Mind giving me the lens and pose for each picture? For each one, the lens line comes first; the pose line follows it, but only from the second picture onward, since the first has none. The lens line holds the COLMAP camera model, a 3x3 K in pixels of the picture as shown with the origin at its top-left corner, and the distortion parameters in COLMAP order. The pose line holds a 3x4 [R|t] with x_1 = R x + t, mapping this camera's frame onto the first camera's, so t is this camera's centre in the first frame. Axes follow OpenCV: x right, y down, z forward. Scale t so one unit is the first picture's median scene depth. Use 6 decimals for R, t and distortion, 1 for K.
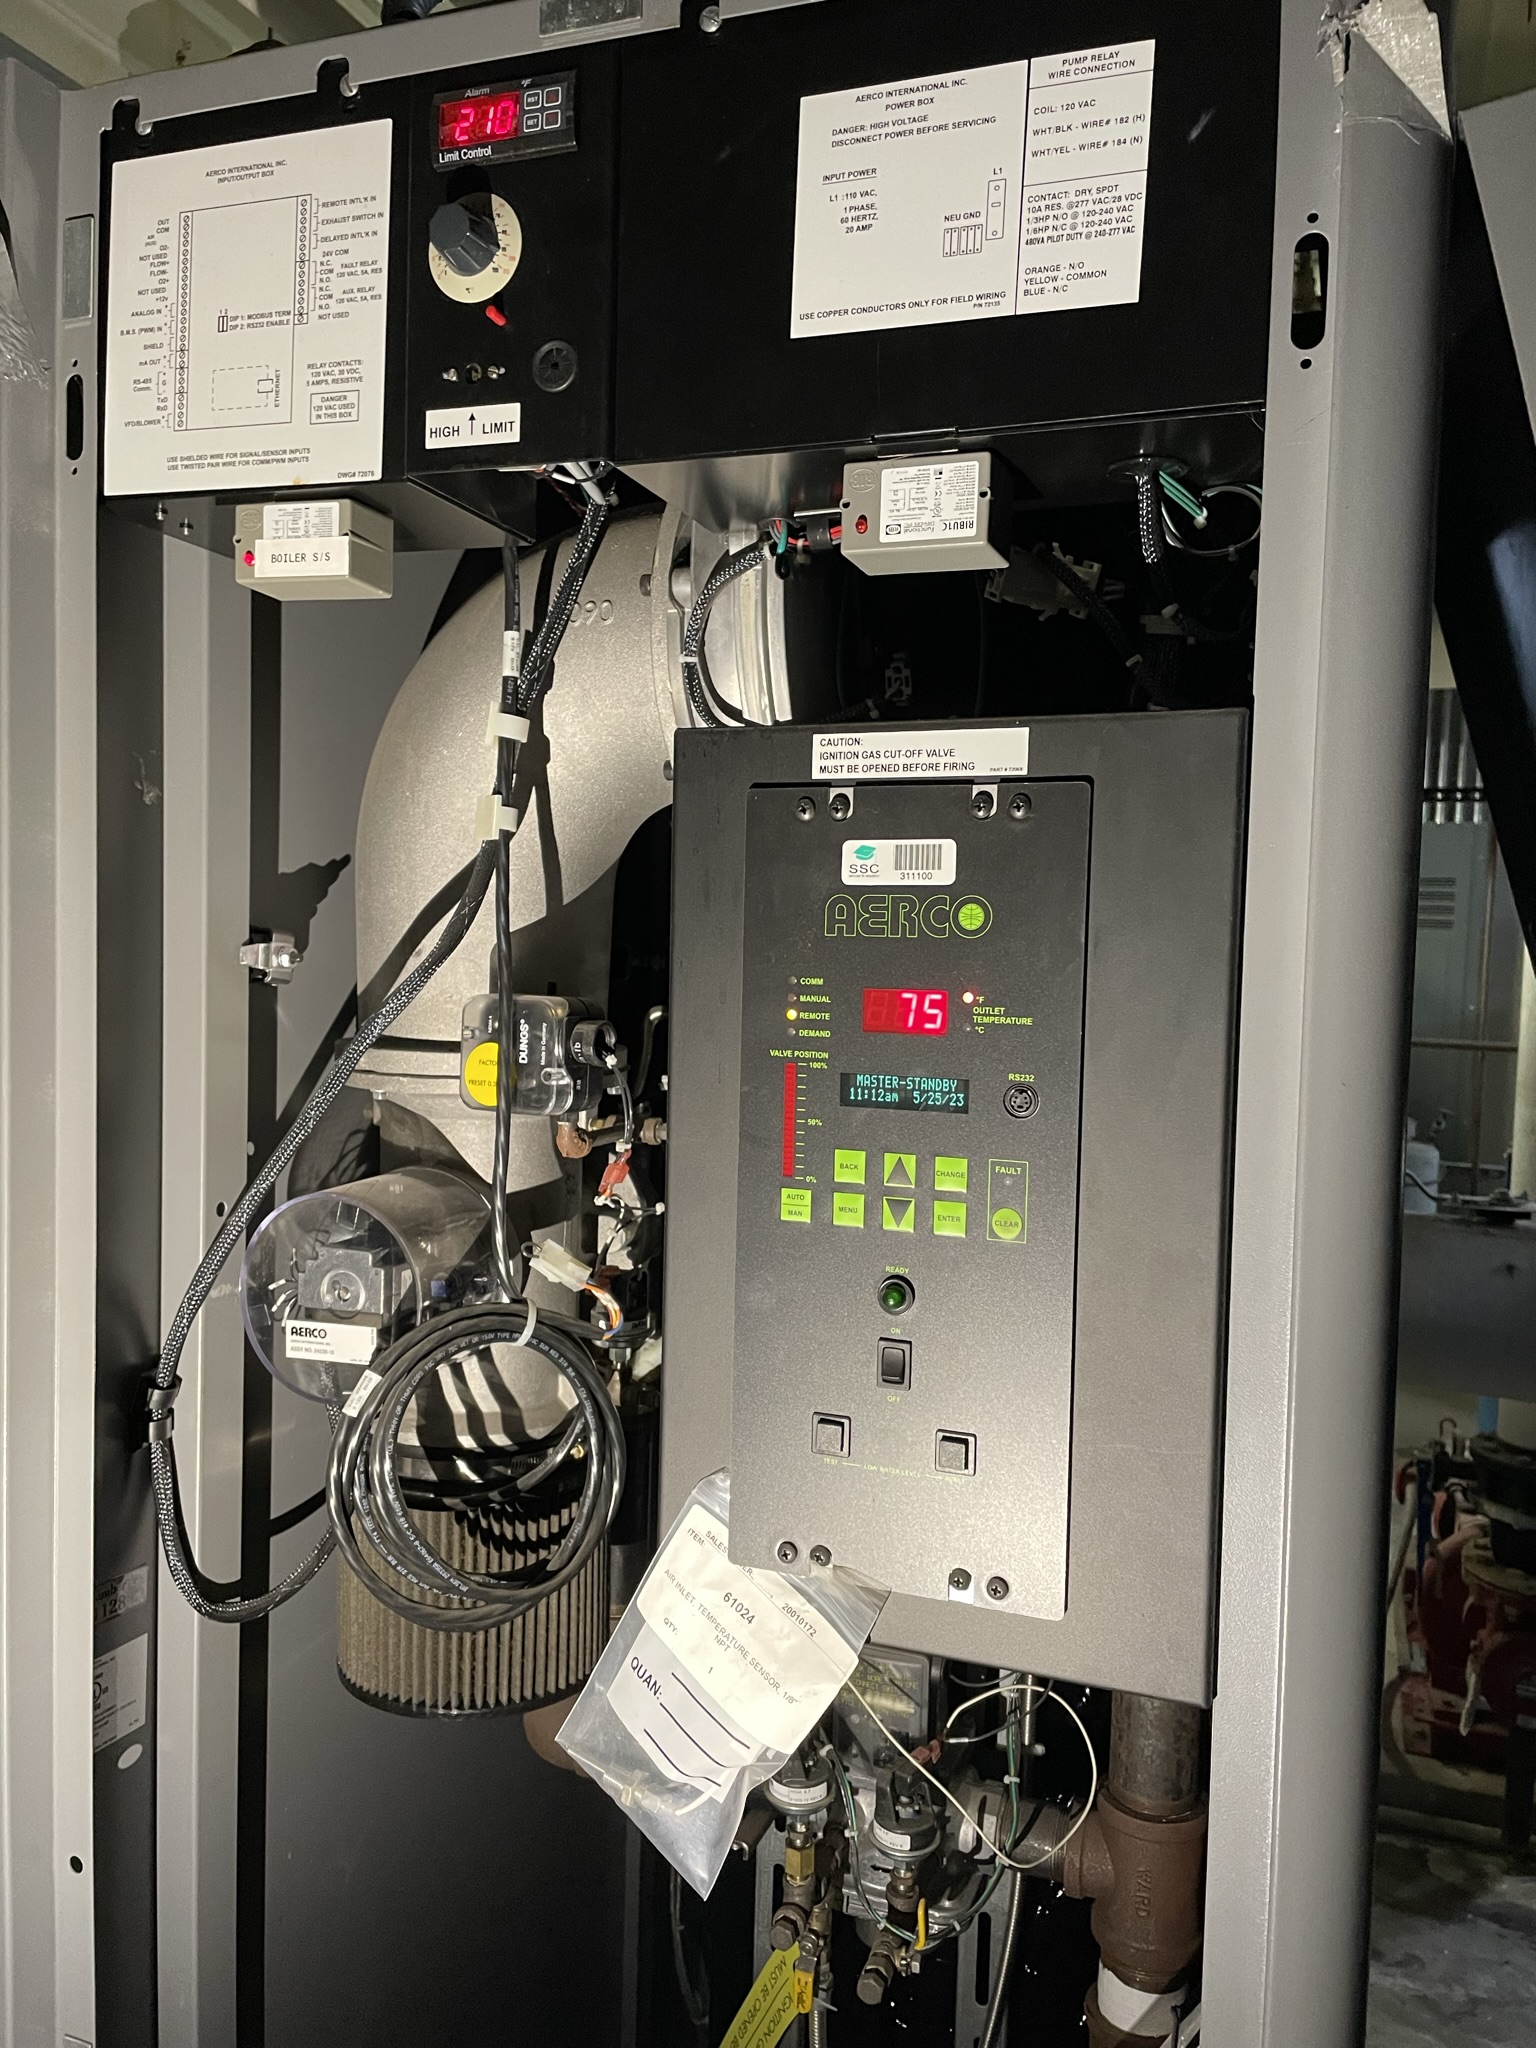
lens RADIAL K [[1561.6, 0, 783.8], [0, 1561.6, 1001.8], [0, 0, 1]] dist [0.061256, -0.097643]
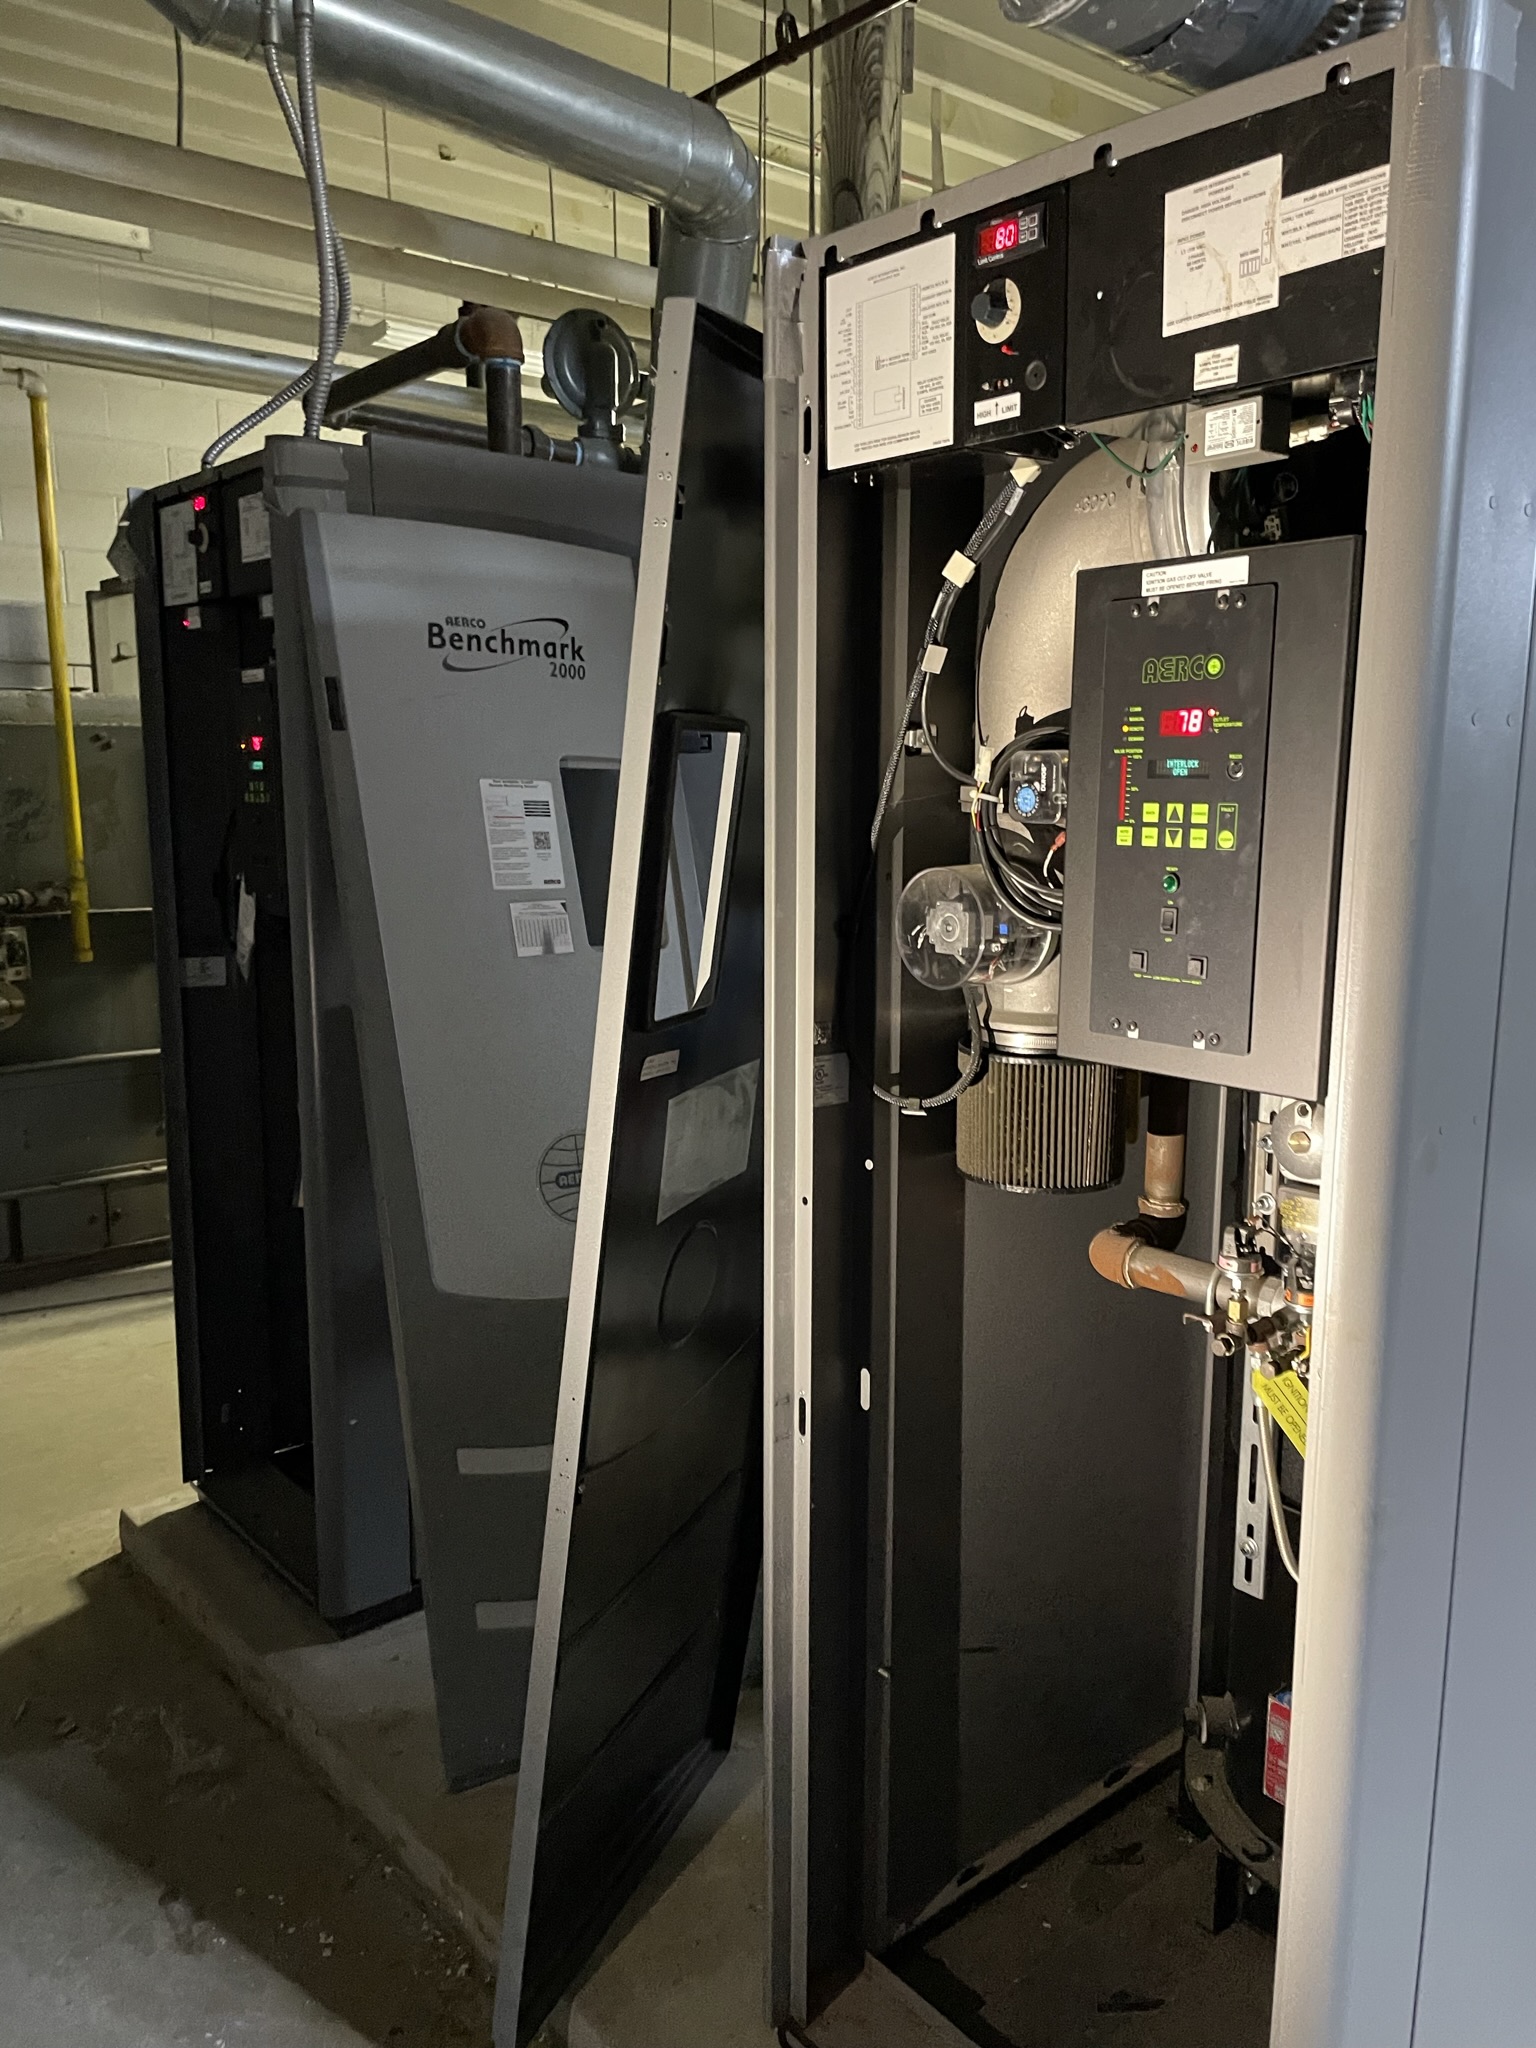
lens RADIAL K [[1561.6, 0, 762.3], [0, 1561.6, 1026.6], [0, 0, 1]] dist [0.061256, -0.097643]
pose [[0.872177, 0.066374, -0.484667, 0.516420], [-0.024890, 0.995490, 0.091540, 0.186003], [0.488557, -0.067775, 0.869896, -0.780572]]
